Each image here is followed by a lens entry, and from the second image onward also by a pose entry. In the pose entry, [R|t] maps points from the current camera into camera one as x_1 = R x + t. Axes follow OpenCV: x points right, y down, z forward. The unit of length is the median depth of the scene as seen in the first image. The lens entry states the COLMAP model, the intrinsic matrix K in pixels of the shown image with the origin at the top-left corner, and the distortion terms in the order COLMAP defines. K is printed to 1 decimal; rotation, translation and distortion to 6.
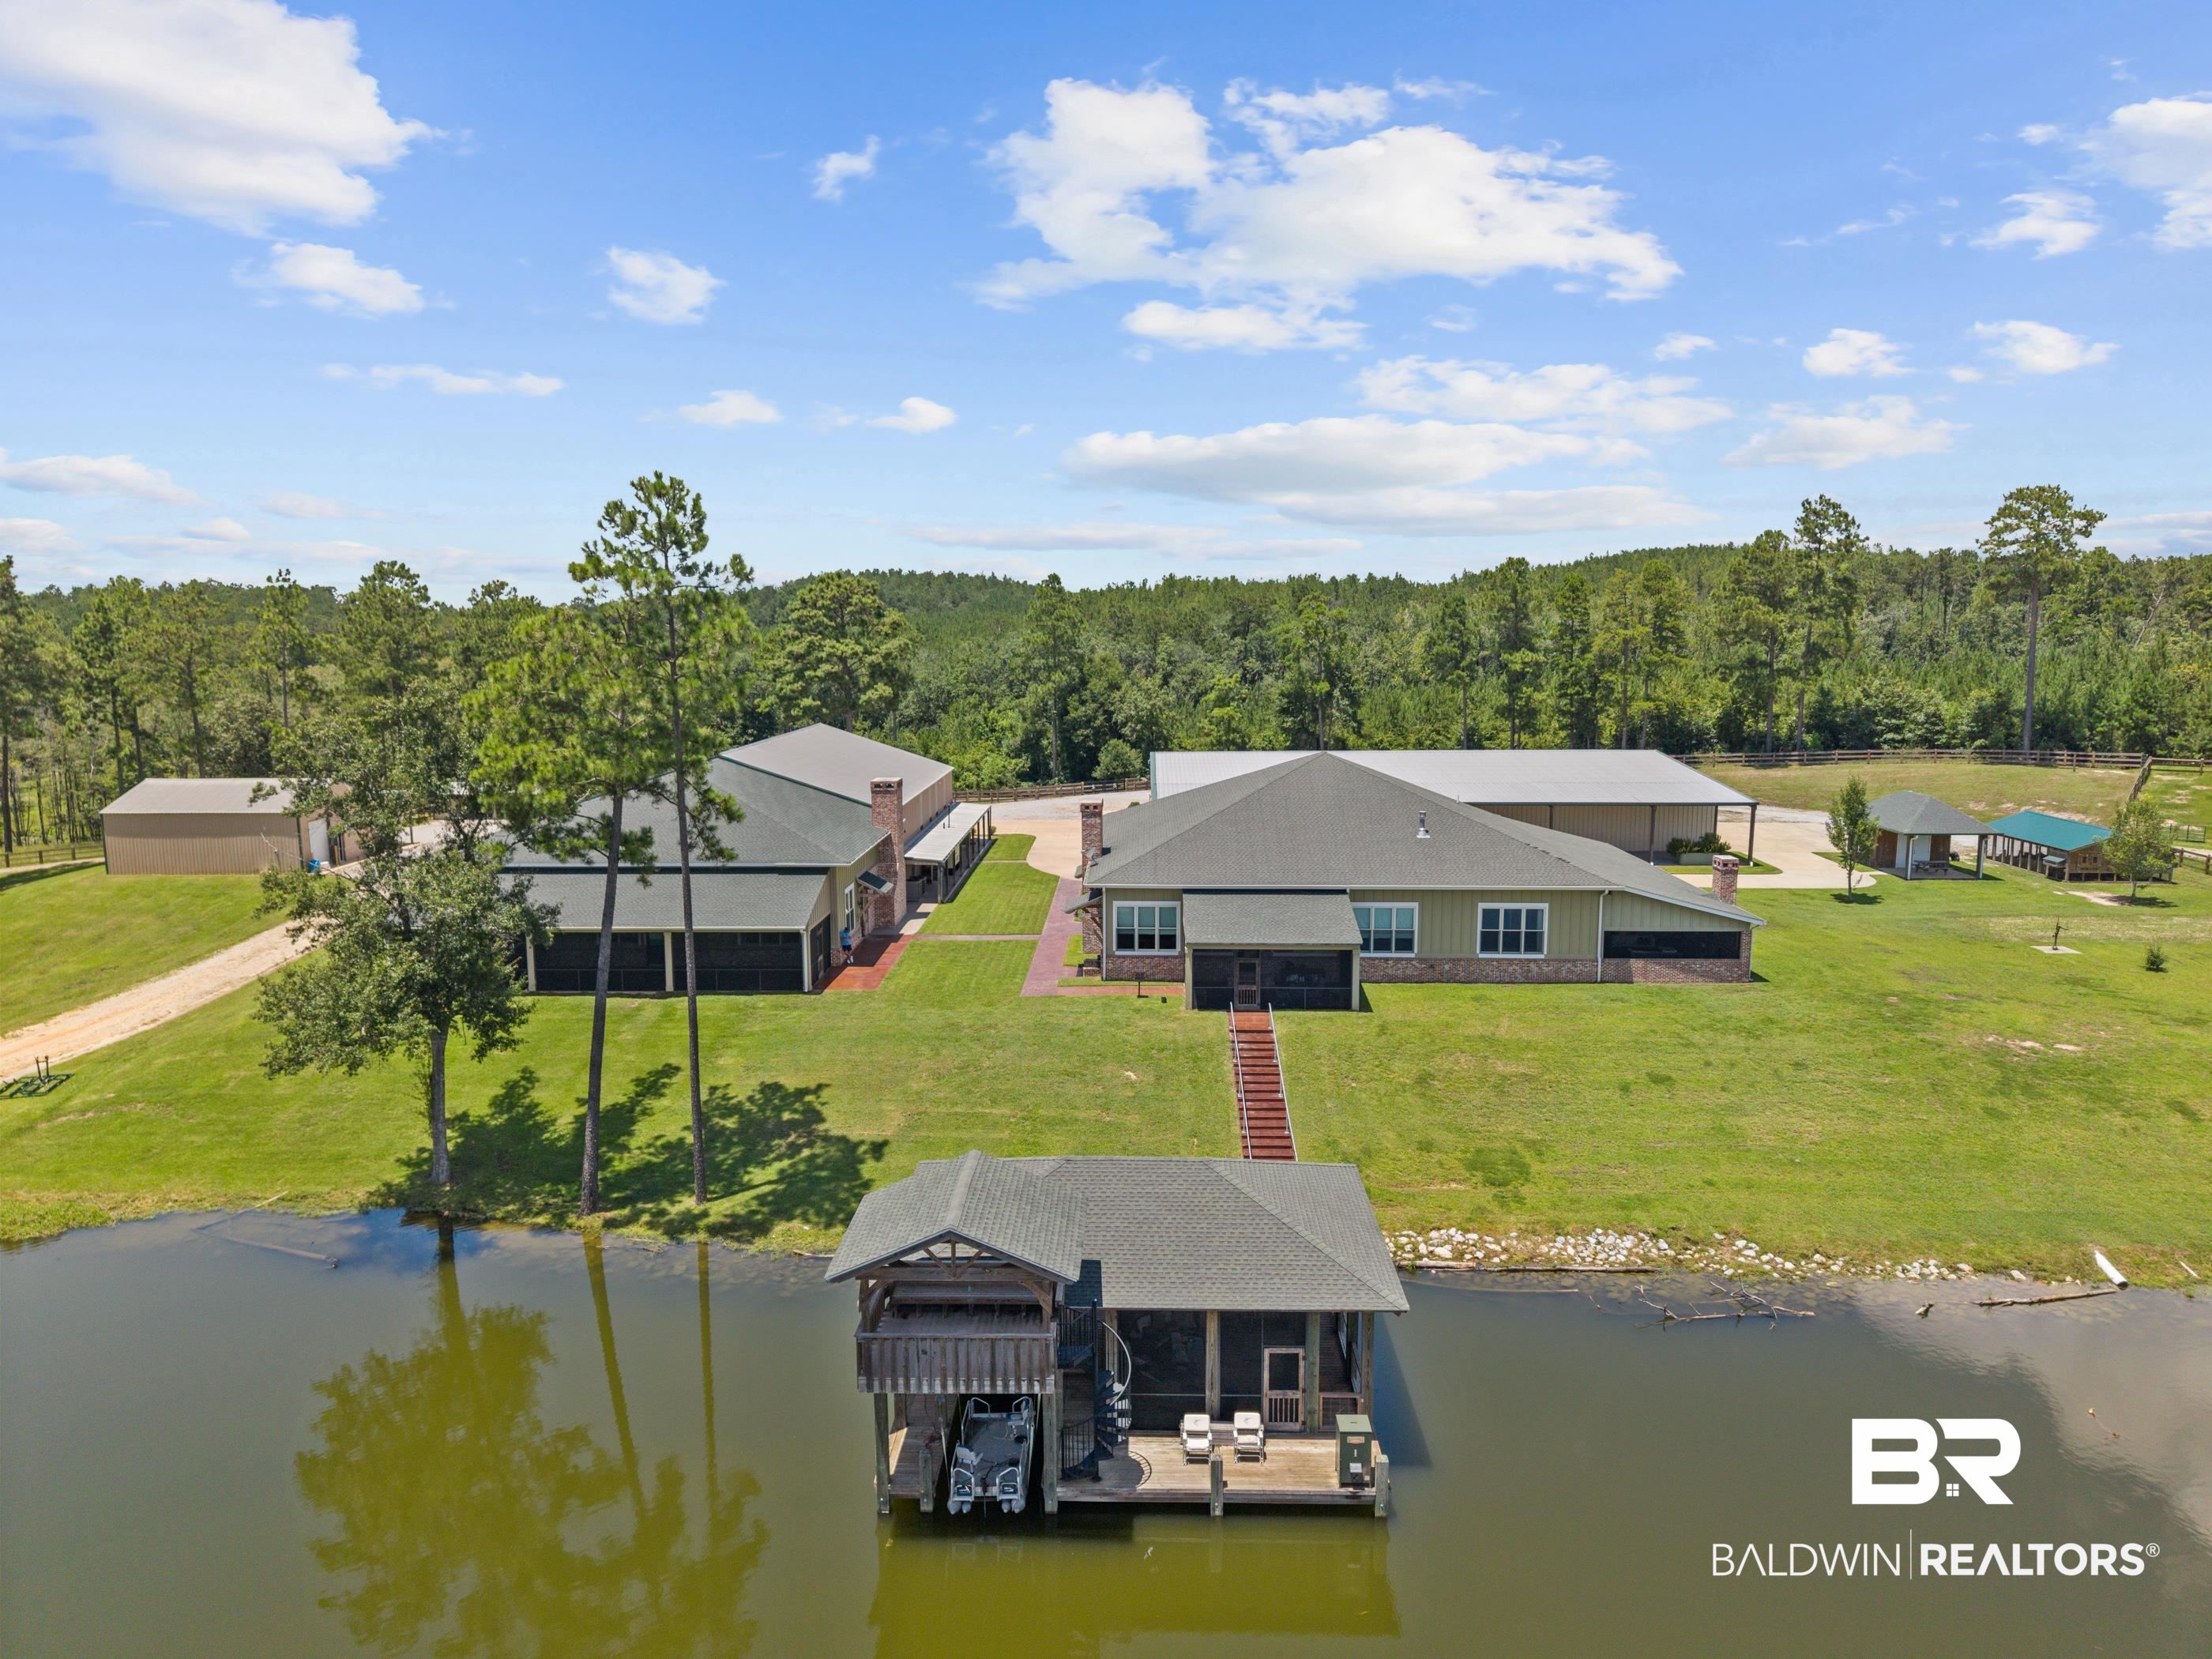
lens RADIAL K [[1464.1, 0, 1091.8], [0, 1464.1, 820.3], [0, 0, 1]] dist [0.079150, -0.127966]
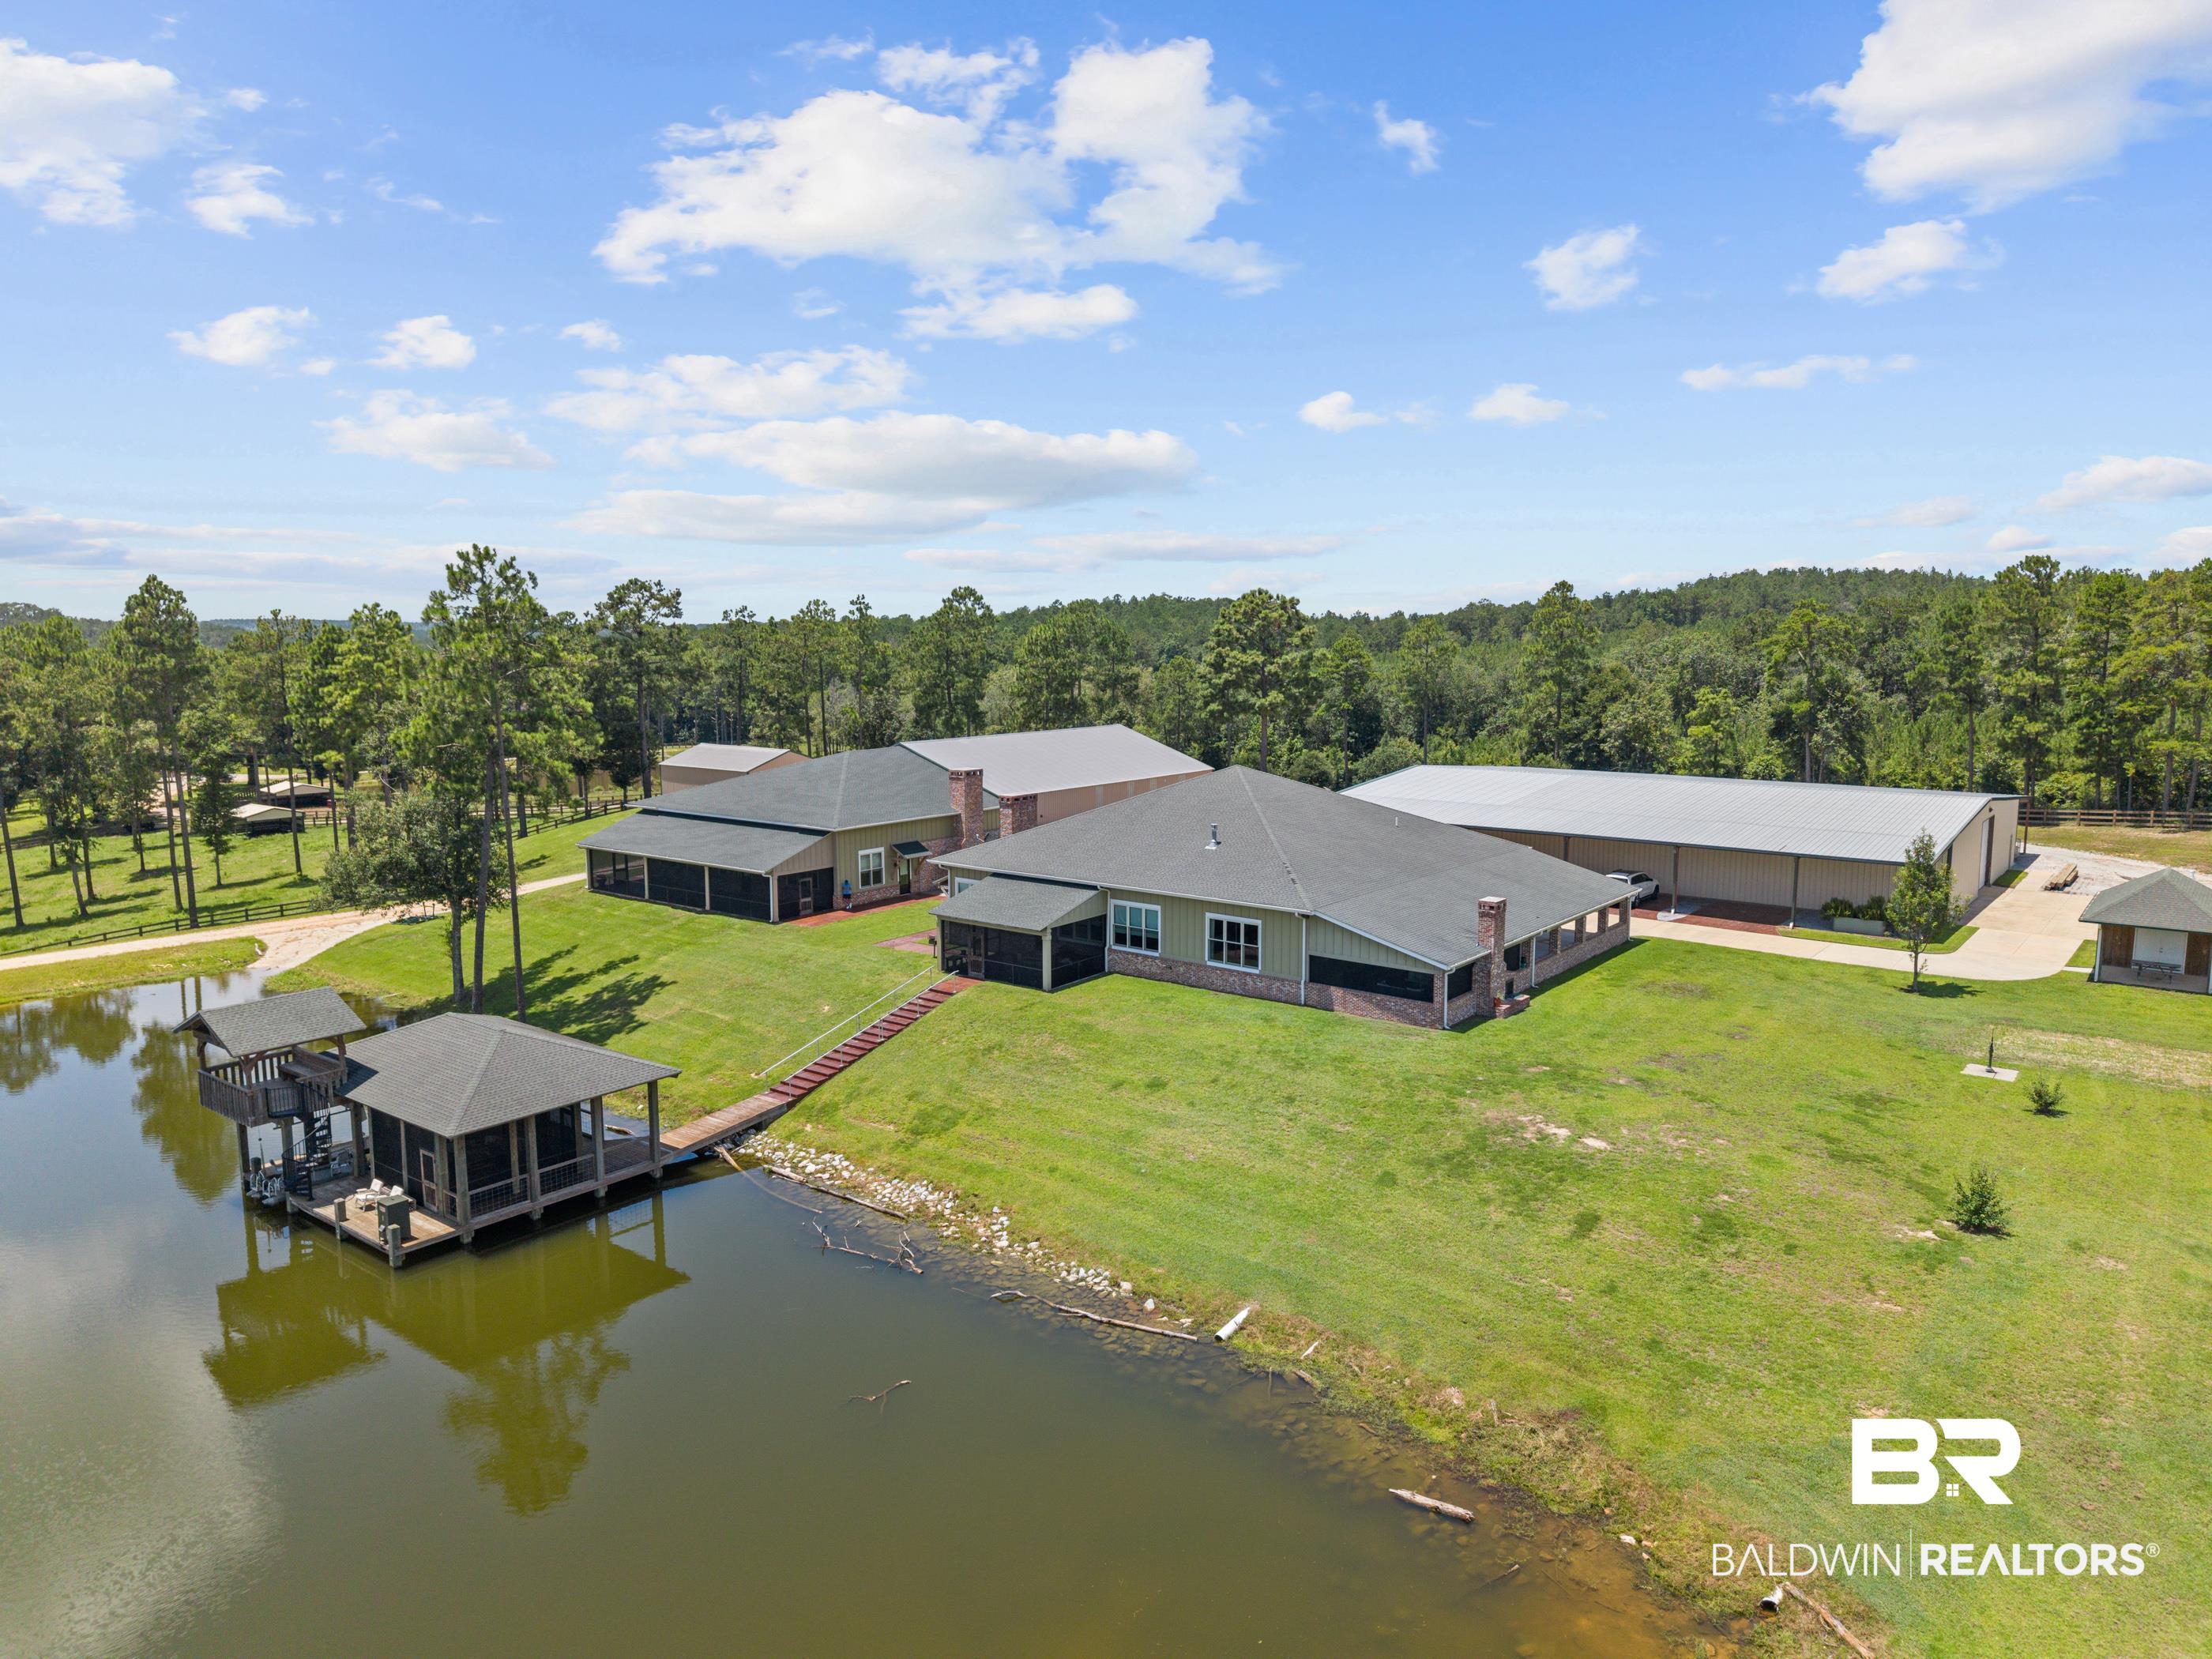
lens RADIAL K [[1464.1, 0, 1091.8], [0, 1464.1, 820.3], [0, 0, 1]] dist [0.079150, -0.127966]
pose [[0.804113, 0.078372, -0.589288, 0.802600], [-0.080314, 0.996506, 0.022937, -0.025483], [0.589027, 0.028884, 0.807597, 0.116761]]
